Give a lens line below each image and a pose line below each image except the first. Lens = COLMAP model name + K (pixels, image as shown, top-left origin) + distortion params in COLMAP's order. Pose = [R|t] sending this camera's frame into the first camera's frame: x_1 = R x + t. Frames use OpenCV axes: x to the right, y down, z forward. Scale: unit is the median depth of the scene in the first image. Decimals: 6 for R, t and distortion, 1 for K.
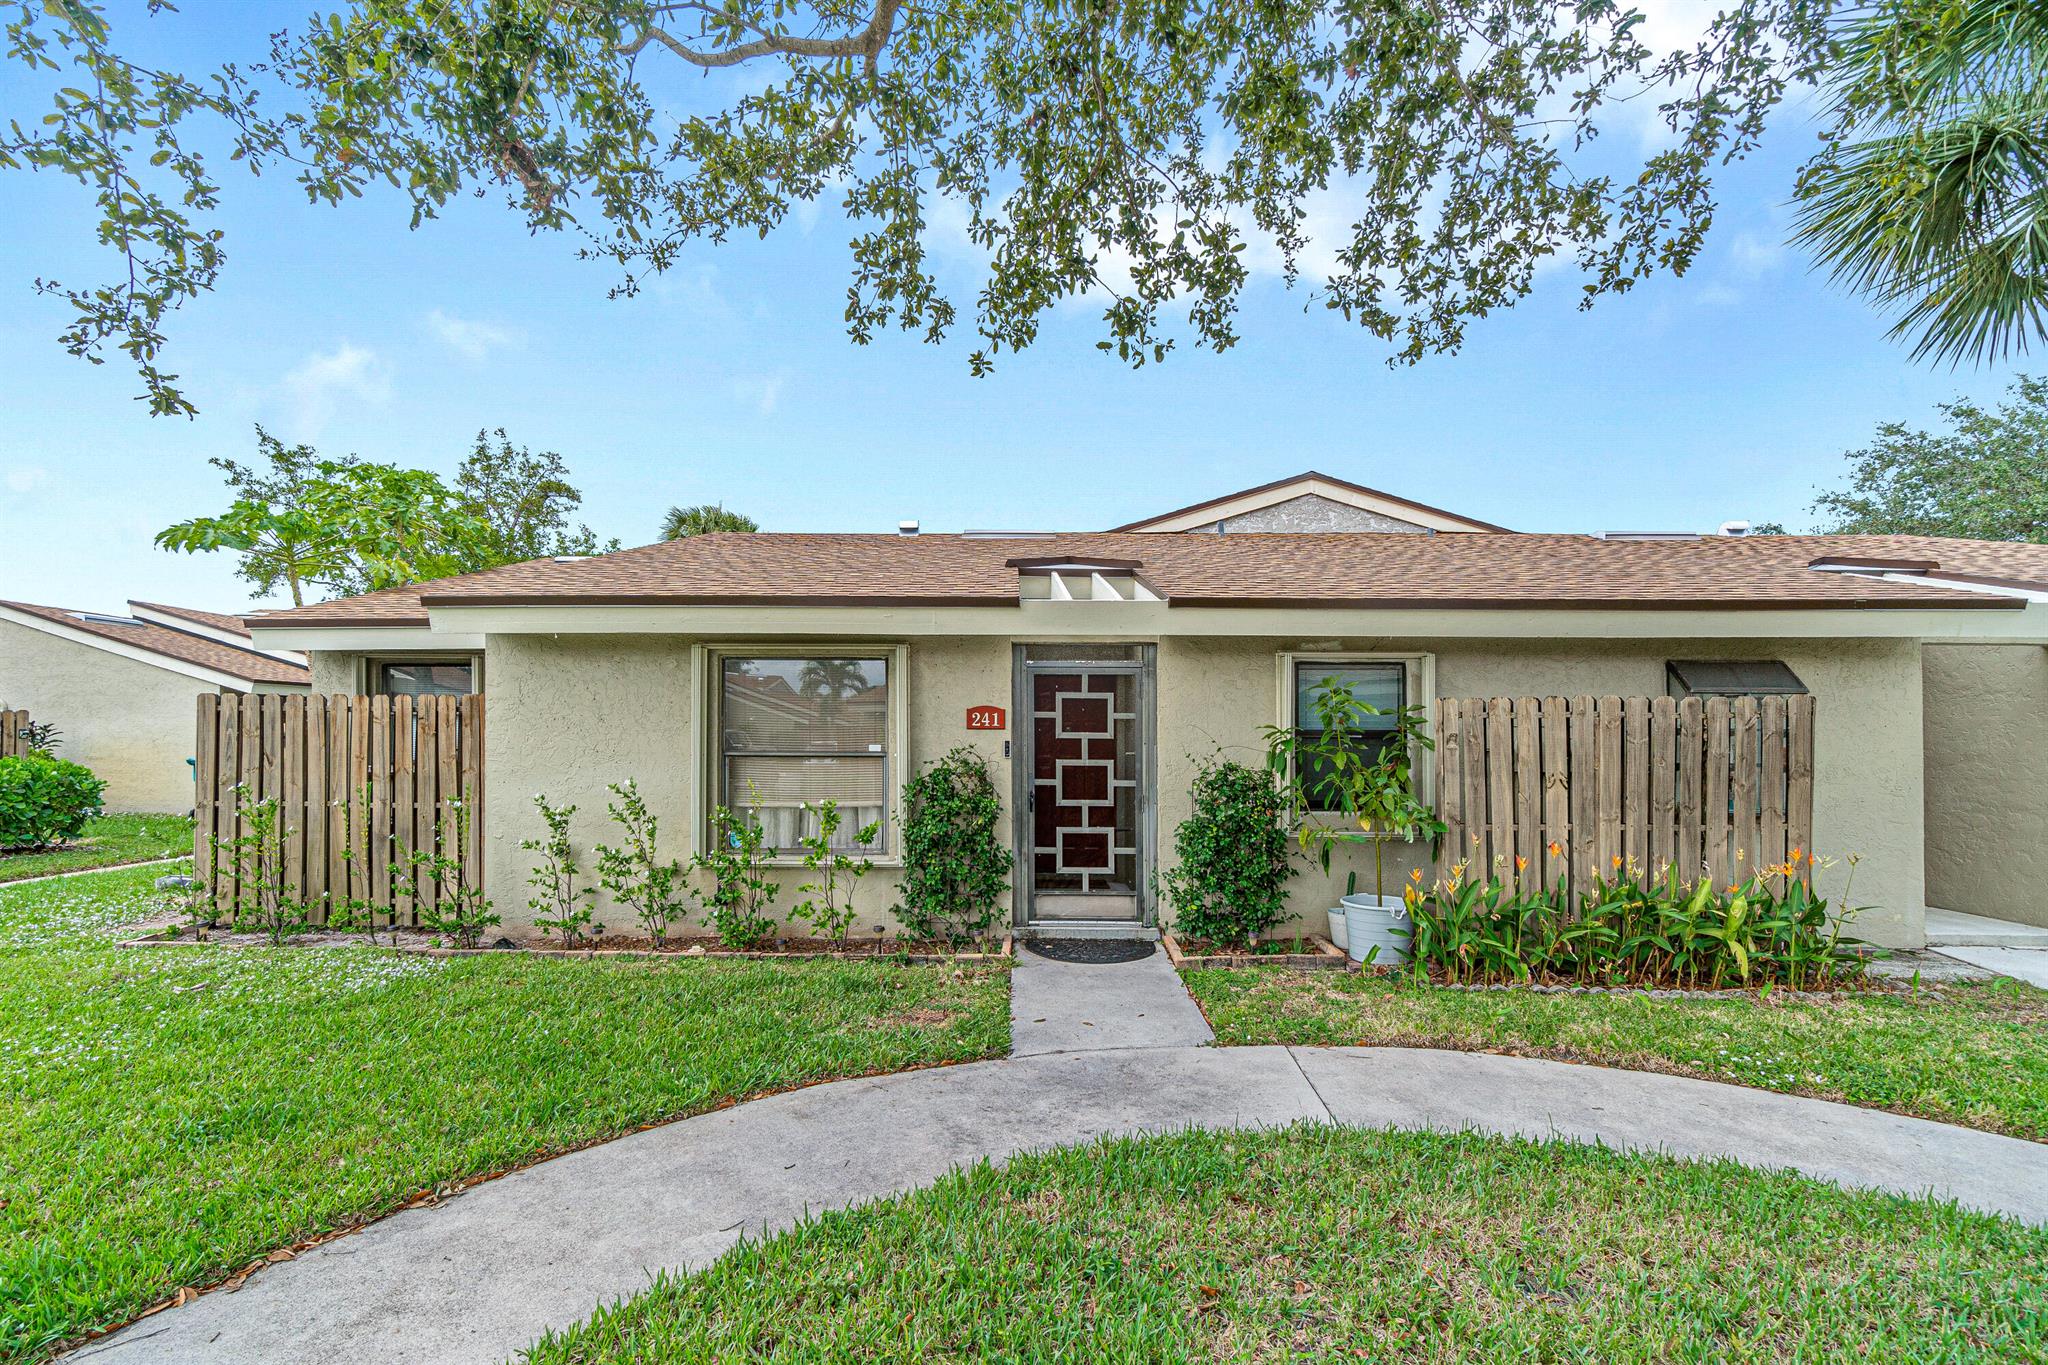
lens RADIAL K [[924.6, 0, 1024.4], [0, 924.6, 735.7], [0, 0, 1]] dist [-0.003957, -0.000360]
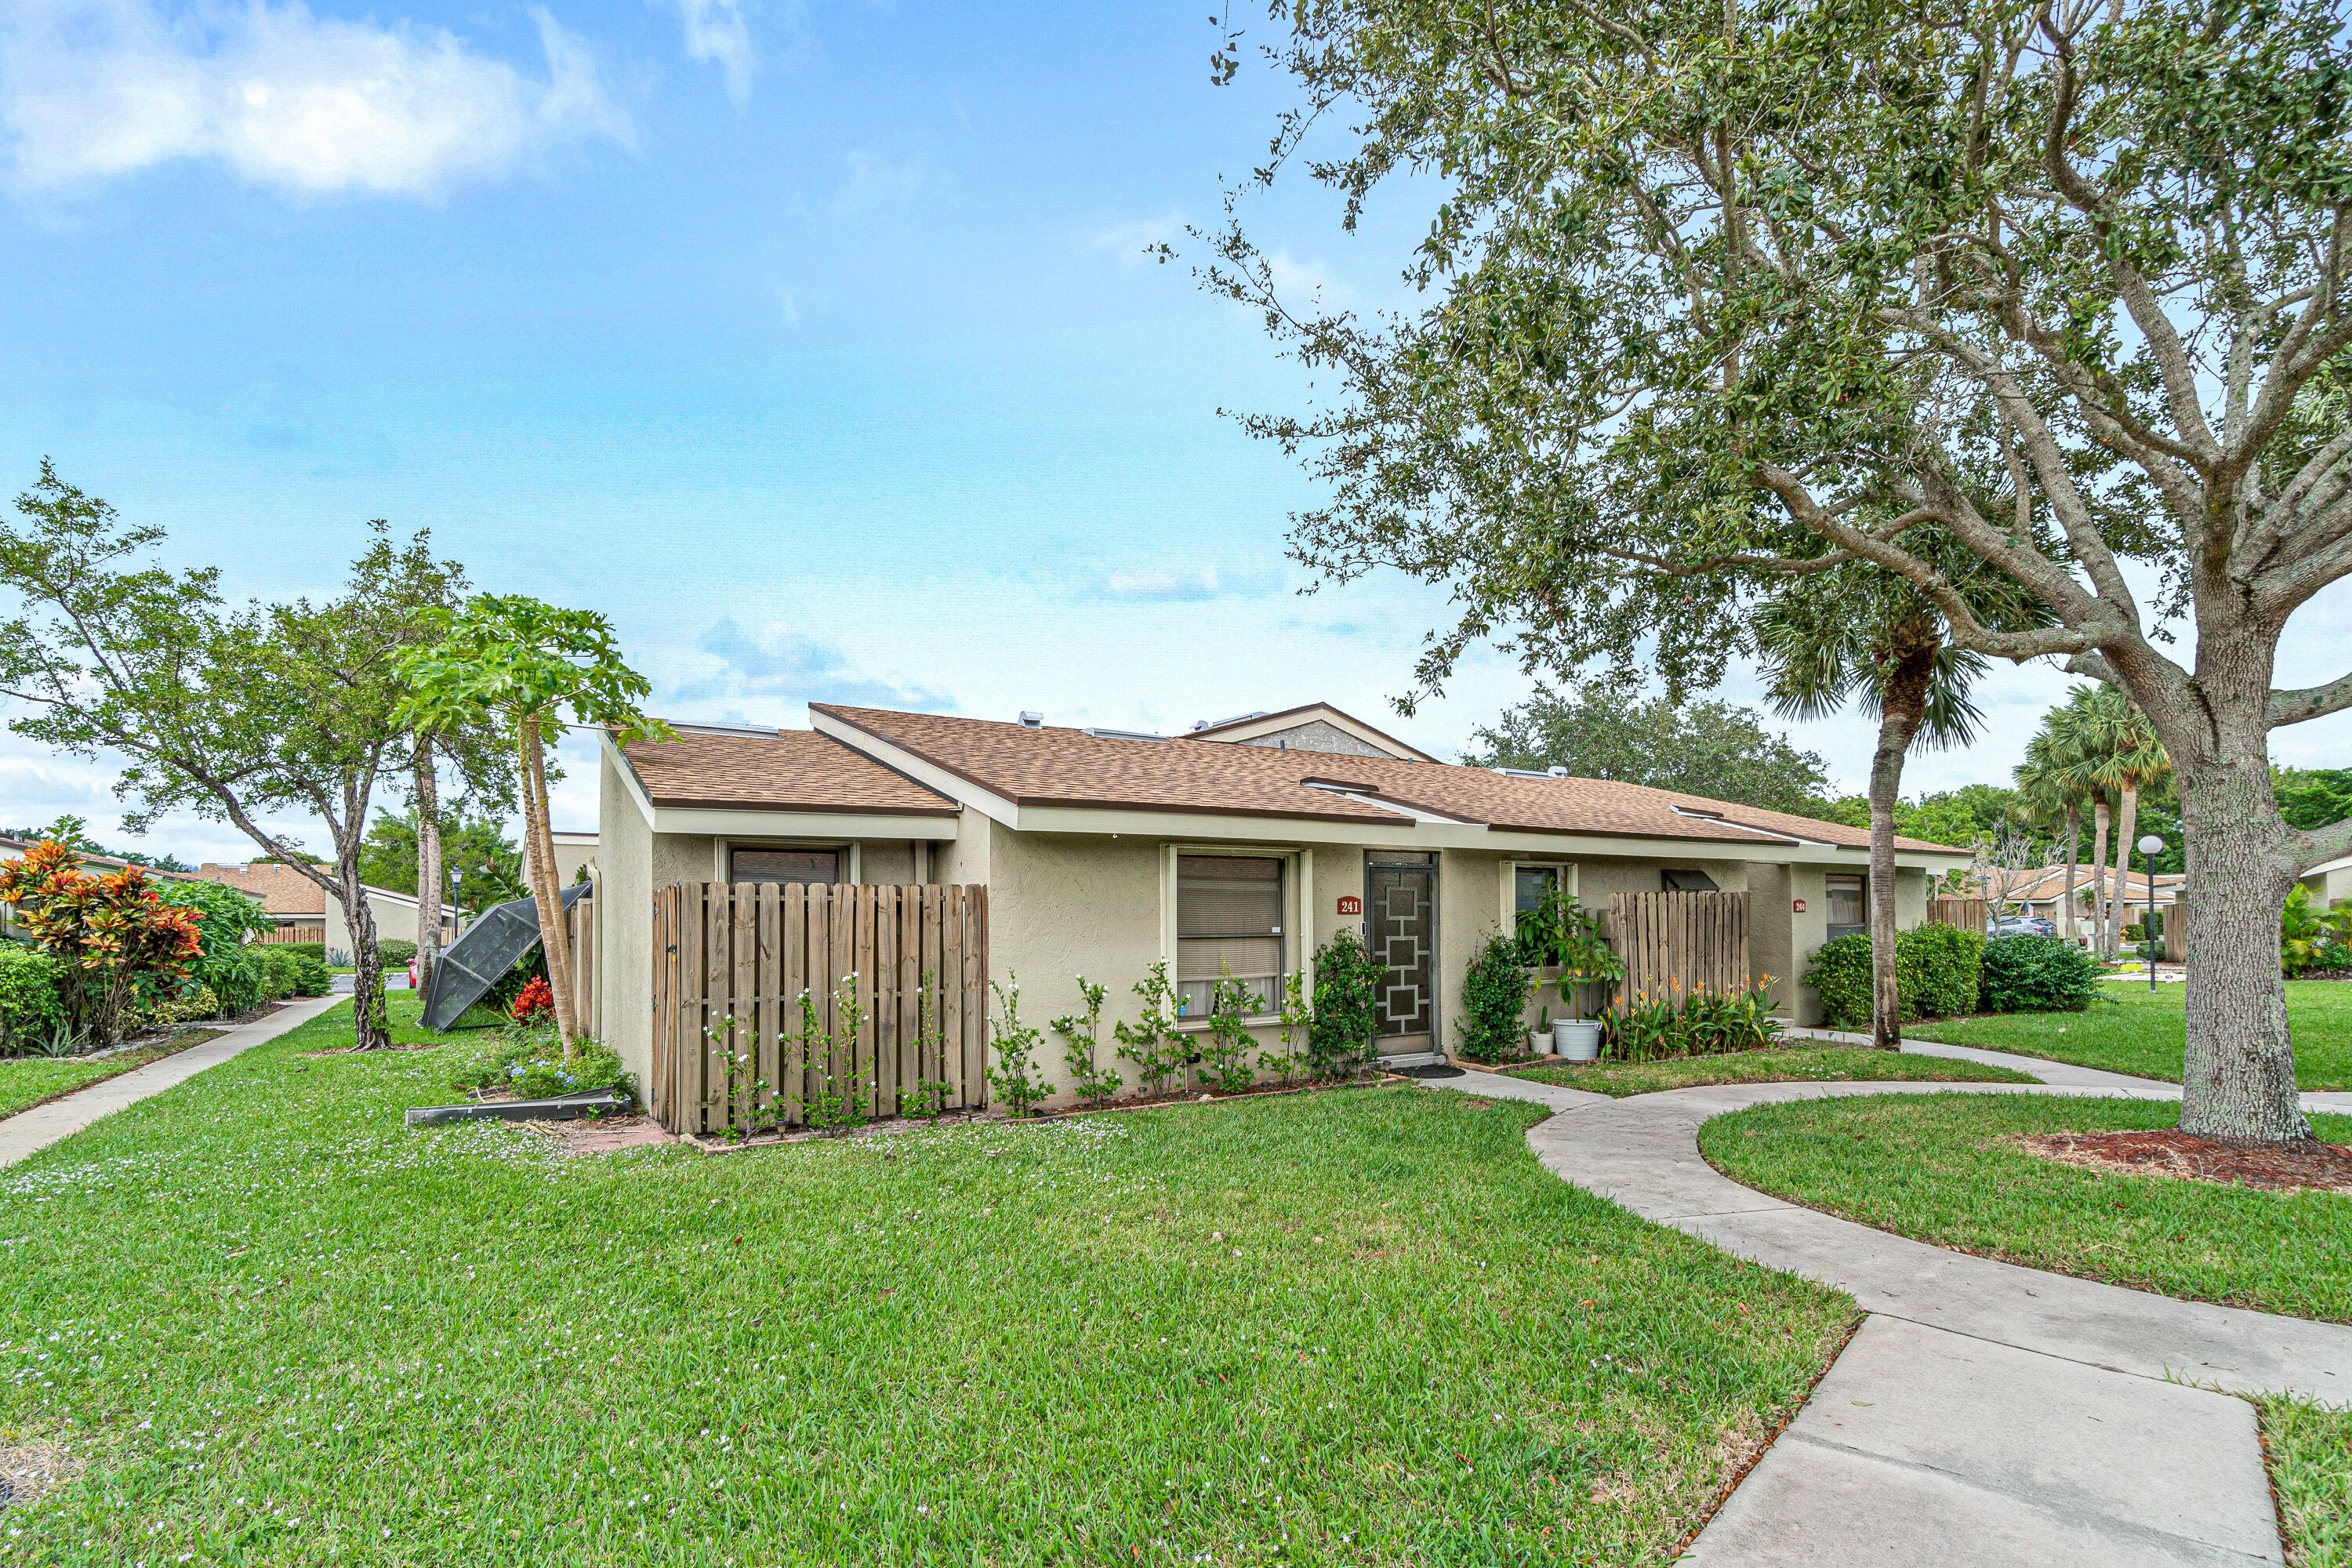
lens RADIAL K [[1123.5, 0, 1173.2], [0, 1123.5, 899.7], [0, 0, 1]] dist [-0.002004, 0.000611]
pose [[0.833524, 0.000673, 0.552483, -1.131080], [0.011759, 0.999751, -0.018960, -0.000306], [-0.552358, 0.022300, 0.833309, -0.196646]]
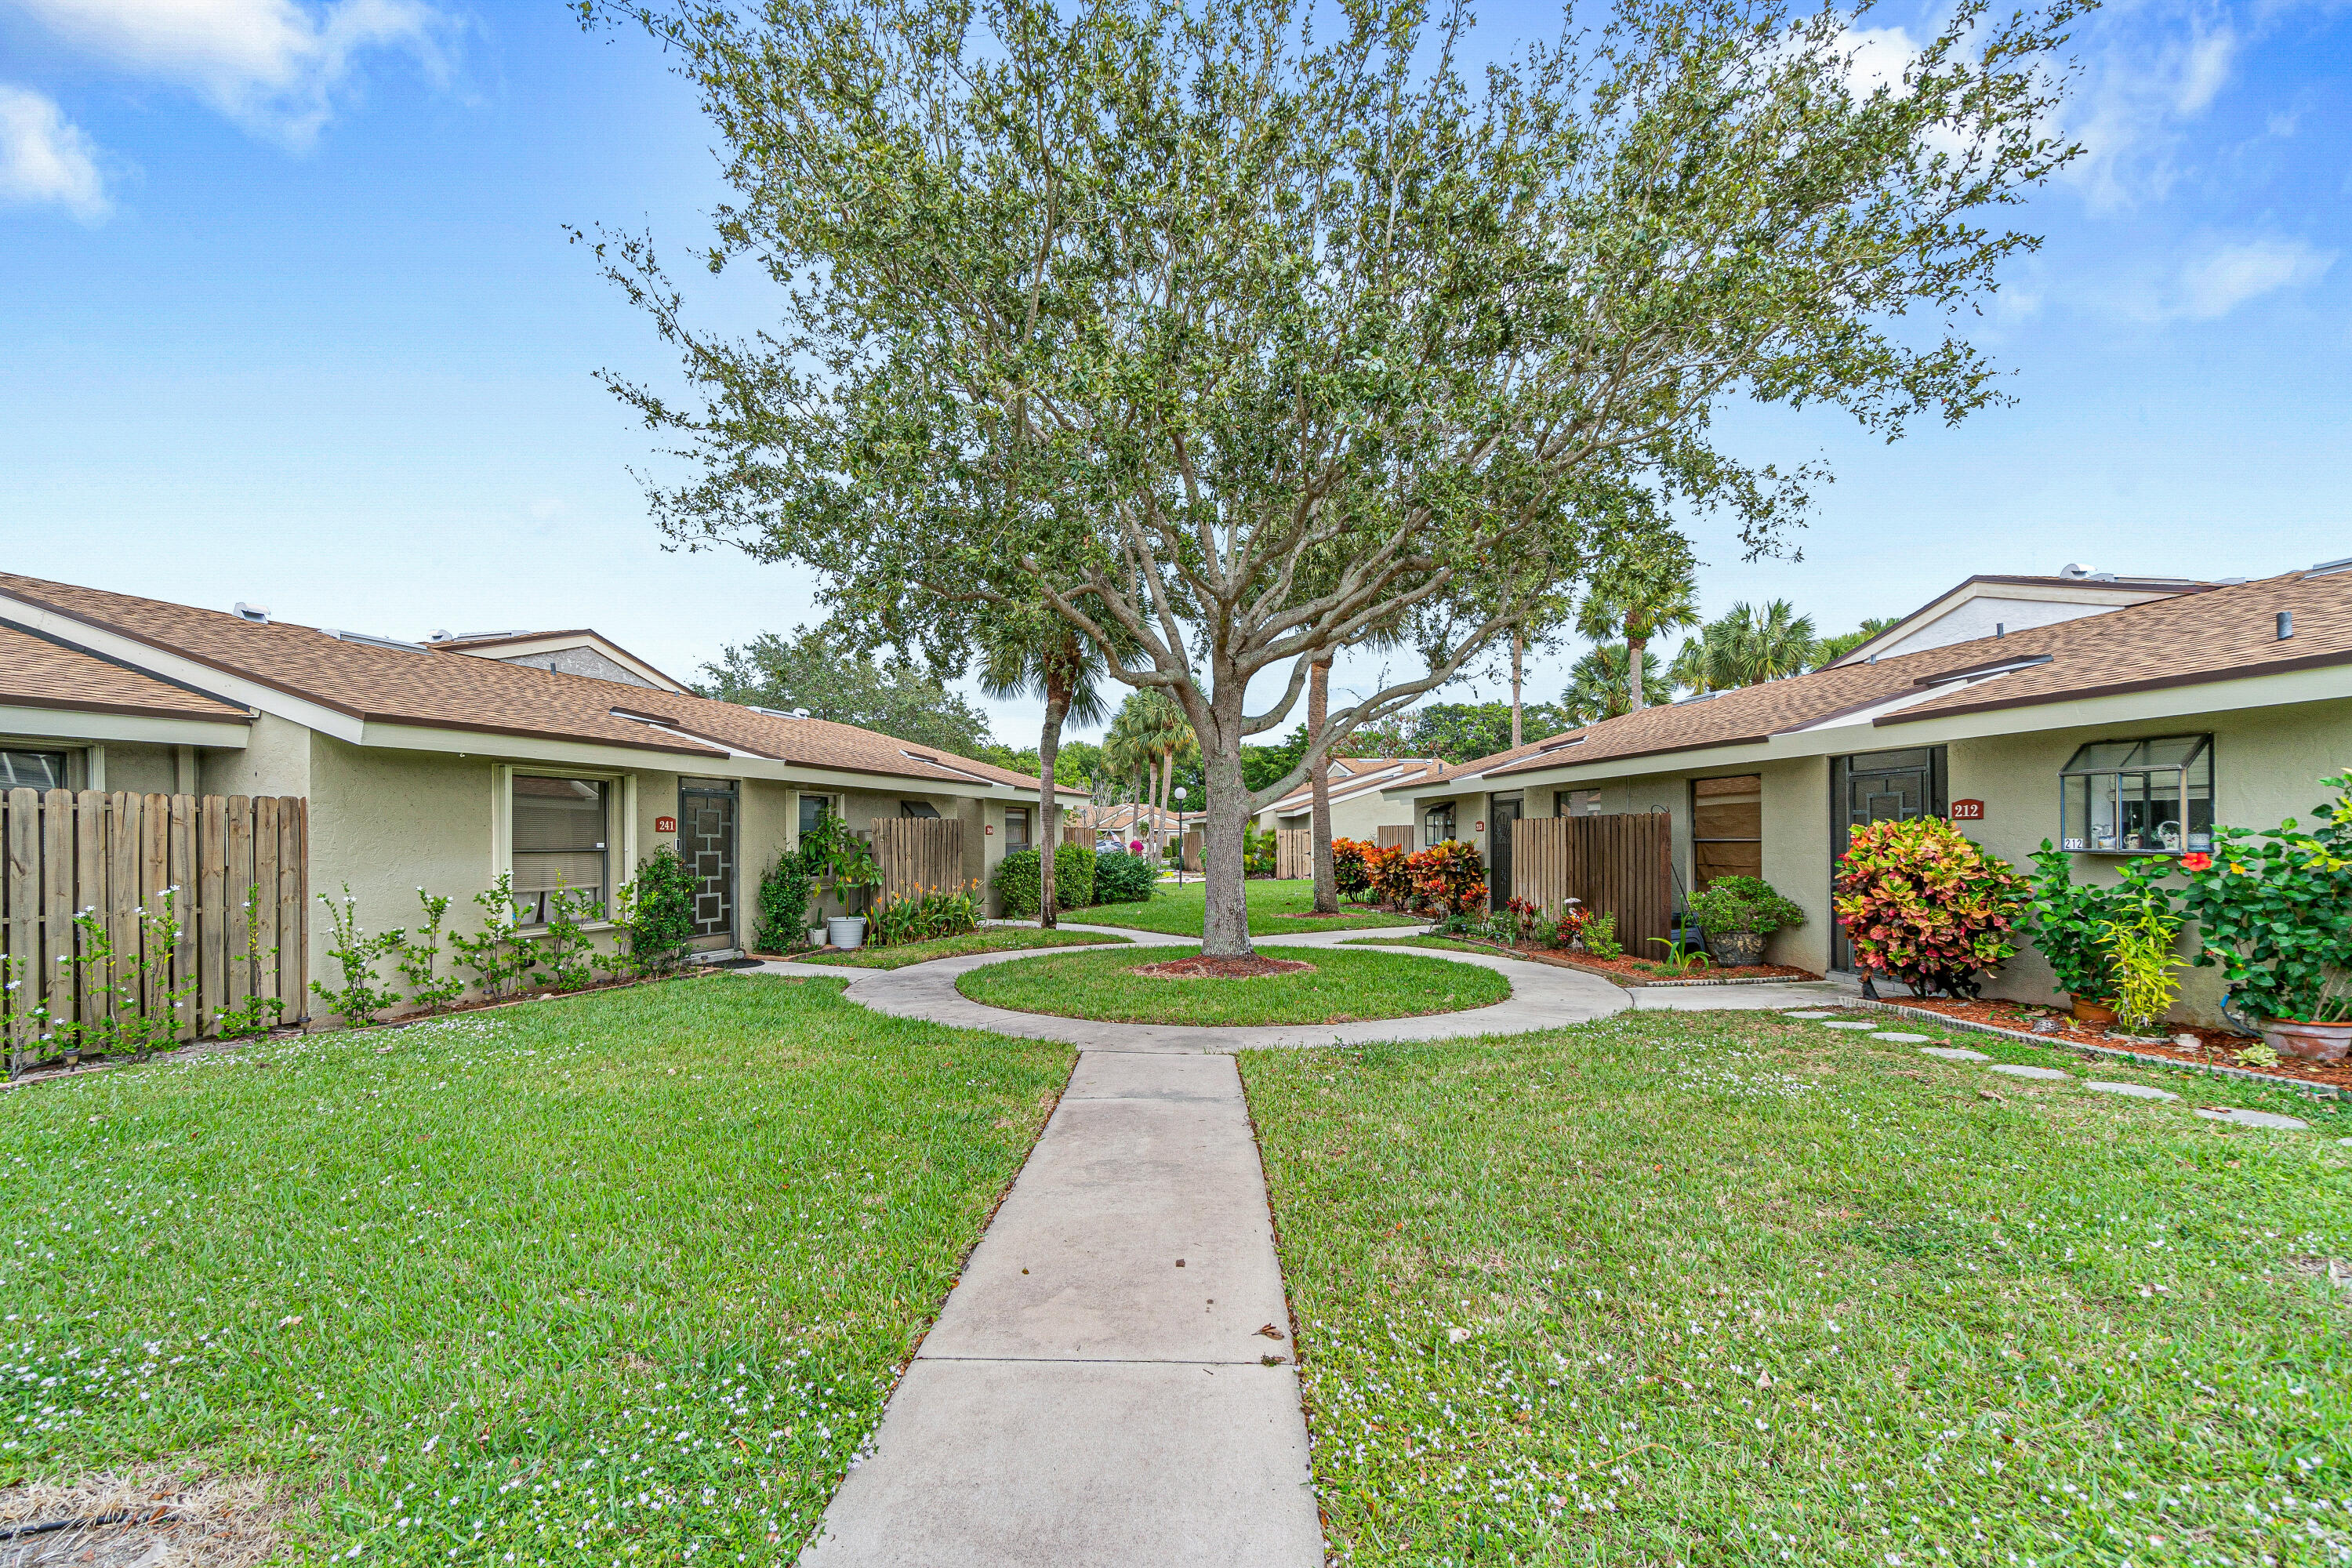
lens RADIAL K [[1061.9, 0, 1176.4], [0, 1061.9, 845.0], [0, 0, 1]] dist [-0.003957, -0.000360]
pose [[0.261575, -0.008916, 0.965142, -1.496882], [0.005337, 0.999955, 0.007791, 0.005148], [-0.965168, 0.003113, 0.261611, -0.264082]]
